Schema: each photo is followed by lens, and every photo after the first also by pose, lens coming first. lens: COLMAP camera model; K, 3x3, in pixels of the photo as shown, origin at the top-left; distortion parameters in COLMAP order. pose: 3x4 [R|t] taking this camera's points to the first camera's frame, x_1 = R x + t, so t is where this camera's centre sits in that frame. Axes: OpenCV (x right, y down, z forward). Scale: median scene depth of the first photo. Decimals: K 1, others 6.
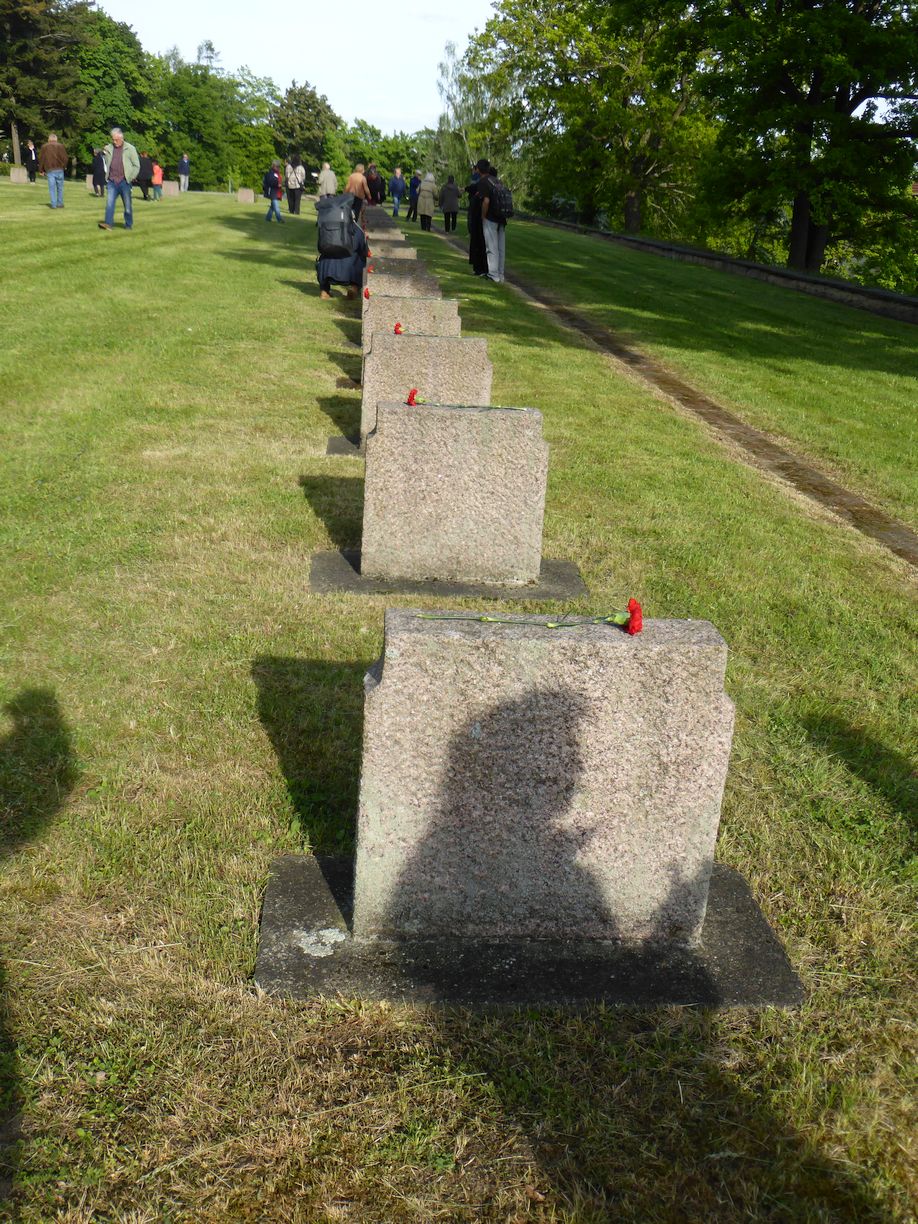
lens RADIAL K [[1289.0, 0, 459.0], [0, 1289.0, 612.0], [0, 0, 1]] dist [-0.047230, 0.029721]
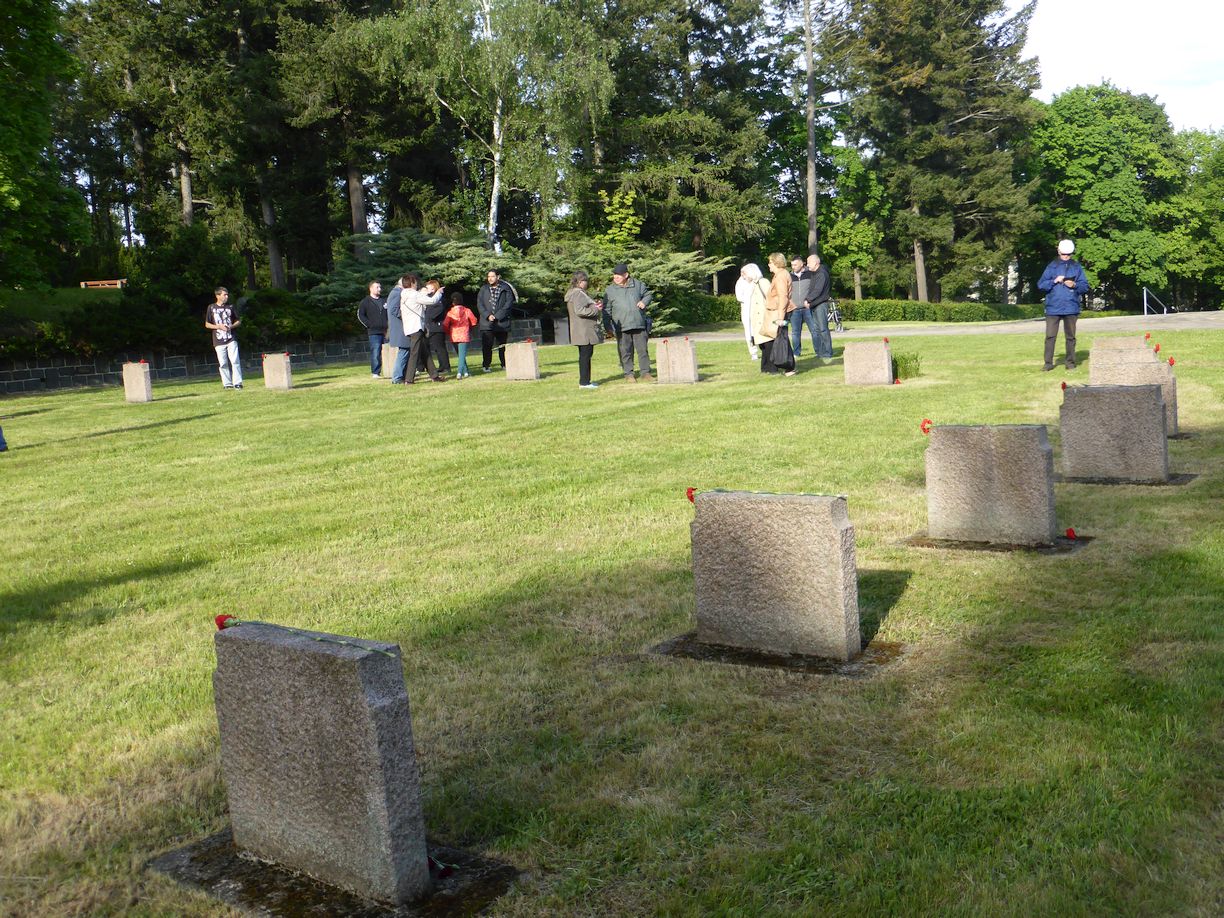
lens RADIAL K [[1289.0, 0, 590.6], [0, 1289.0, 460.8], [0, 0, 1]] dist [-0.047230, 0.029721]
pose [[0.736955, -0.035083, -0.675031, -0.000290], [-0.102721, 0.981241, -0.163142, -0.095900], [0.668091, 0.189568, 0.719526, 0.292469]]
